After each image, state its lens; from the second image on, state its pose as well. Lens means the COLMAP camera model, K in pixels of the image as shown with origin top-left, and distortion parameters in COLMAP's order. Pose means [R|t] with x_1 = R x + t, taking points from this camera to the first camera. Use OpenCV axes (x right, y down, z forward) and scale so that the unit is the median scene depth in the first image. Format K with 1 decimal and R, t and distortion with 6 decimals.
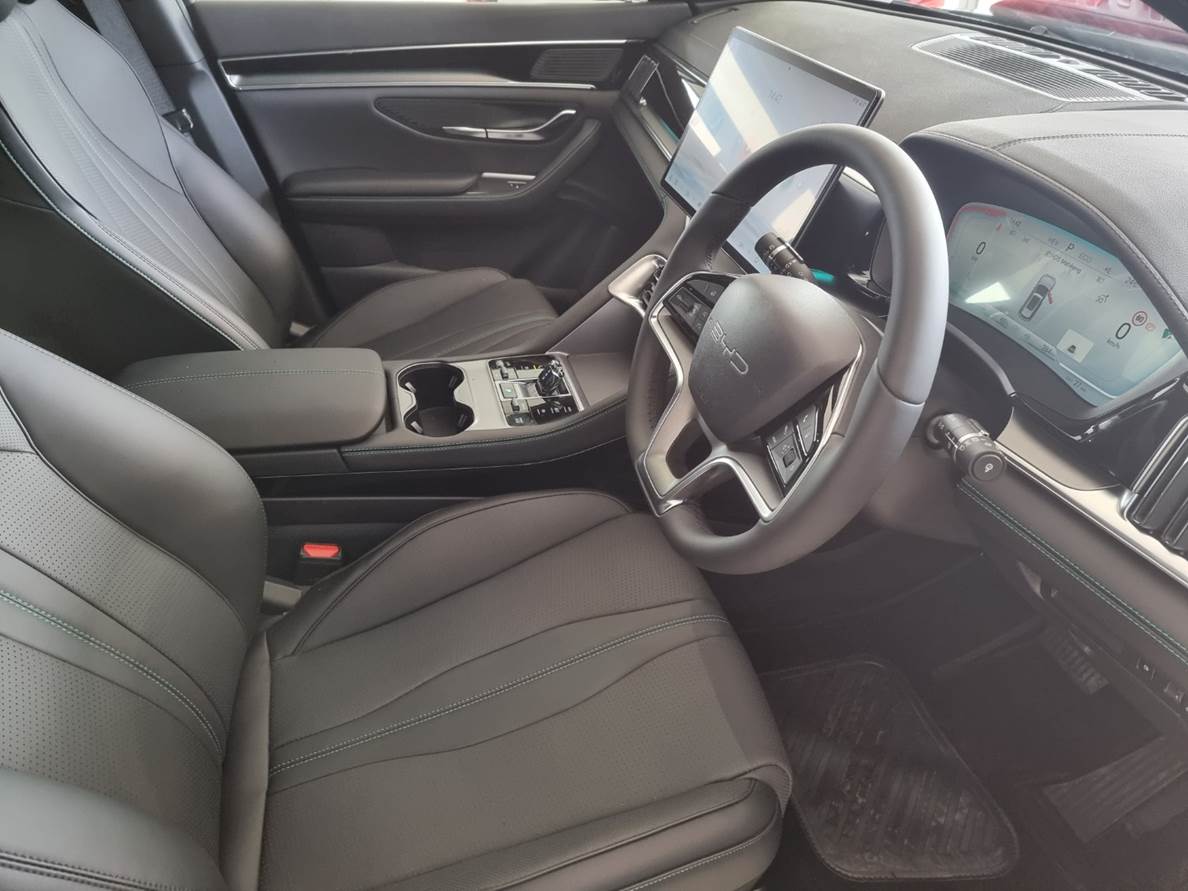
lens RADIAL K [[820.5, 0, 600.9], [0, 820.5, 447.5], [0, 0, 1]] dist [0.102241, -0.094434]
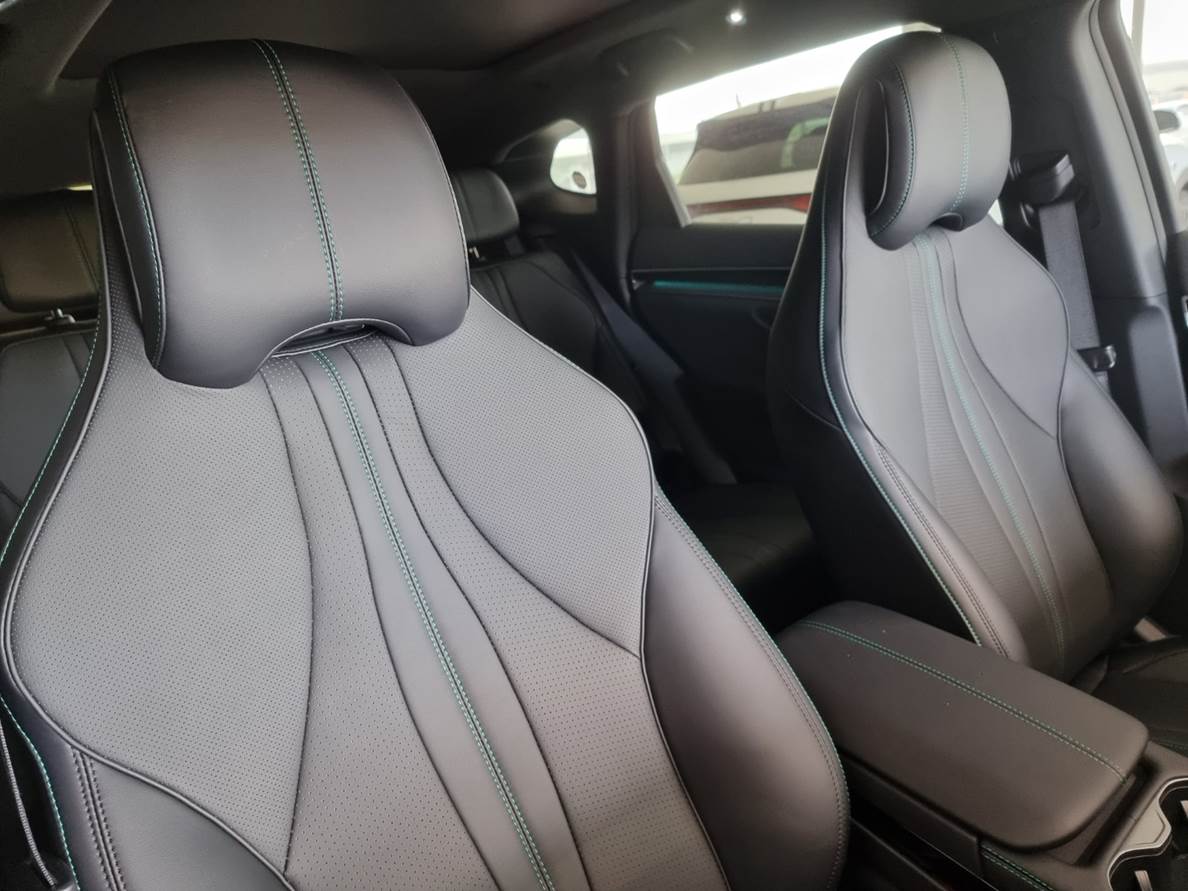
lens RADIAL K [[820.5, 0, 600.9], [0, 820.5, 447.5], [0, 0, 1]] dist [0.102241, -0.094434]
pose [[0.434061, 0.238964, -0.868612, 0.056413], [-0.433585, 0.900576, 0.031087, -0.161689], [0.789680, 0.363124, 0.494516, 0.303259]]
